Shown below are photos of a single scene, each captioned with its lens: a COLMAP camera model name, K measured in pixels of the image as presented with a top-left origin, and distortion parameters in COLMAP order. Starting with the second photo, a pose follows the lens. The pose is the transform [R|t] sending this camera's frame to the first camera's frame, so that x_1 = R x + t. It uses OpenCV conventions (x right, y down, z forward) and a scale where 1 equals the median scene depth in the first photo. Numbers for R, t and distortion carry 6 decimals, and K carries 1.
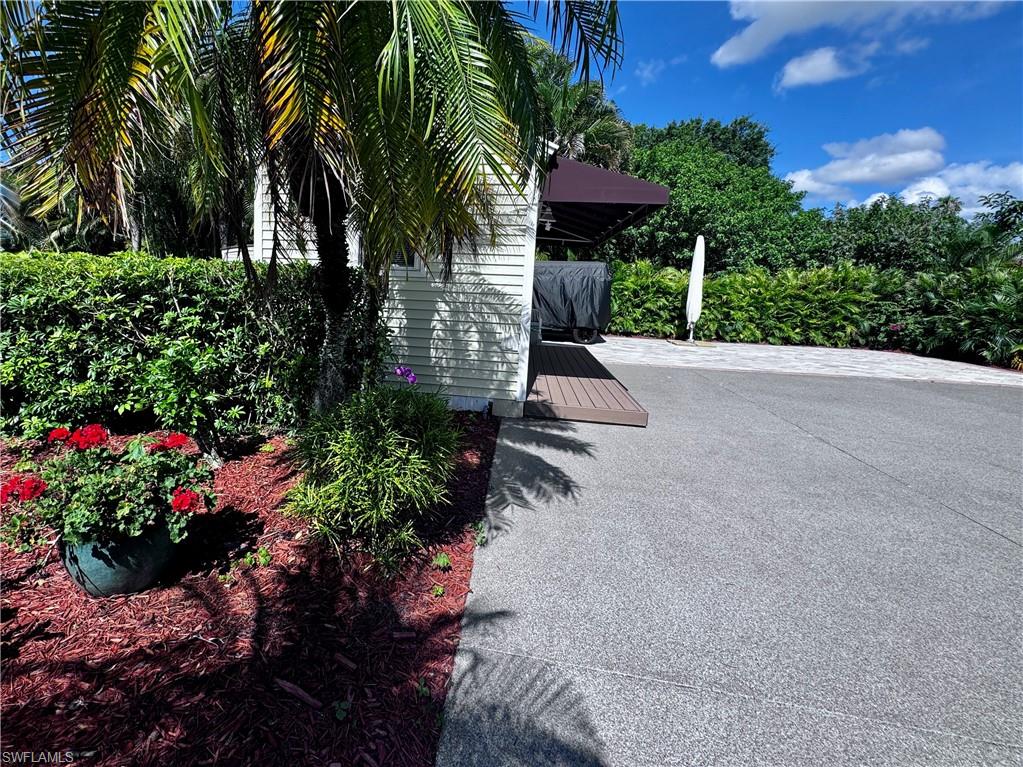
lens RADIAL K [[456.4, 0, 442.2], [0, 456.4, 339.7], [0, 0, 1]] dist [0.001485, -0.001507]
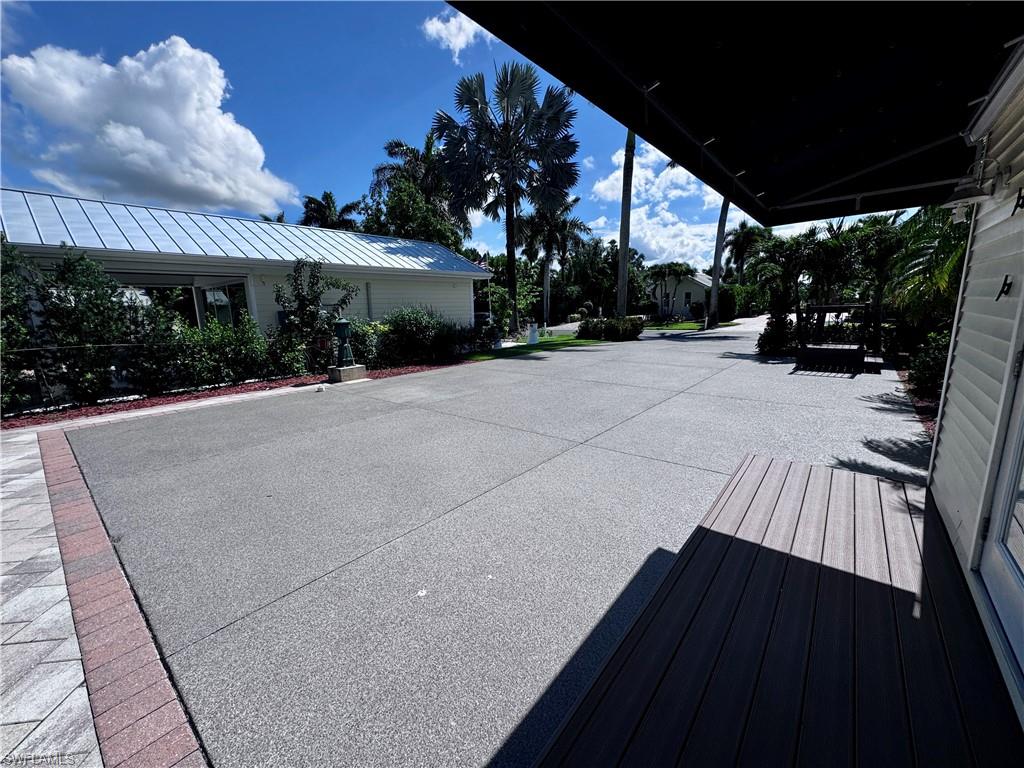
lens RADIAL K [[410.8, 0, 509.5], [0, 410.8, 384.1], [0, 0, 1]] dist [0.003343, 0.000015]
pose [[-0.870964, -0.107990, 0.479333, 0.414666], [0.053108, 0.949143, 0.310334, -0.230253], [-0.488468, 0.295746, -0.820934, 1.622521]]
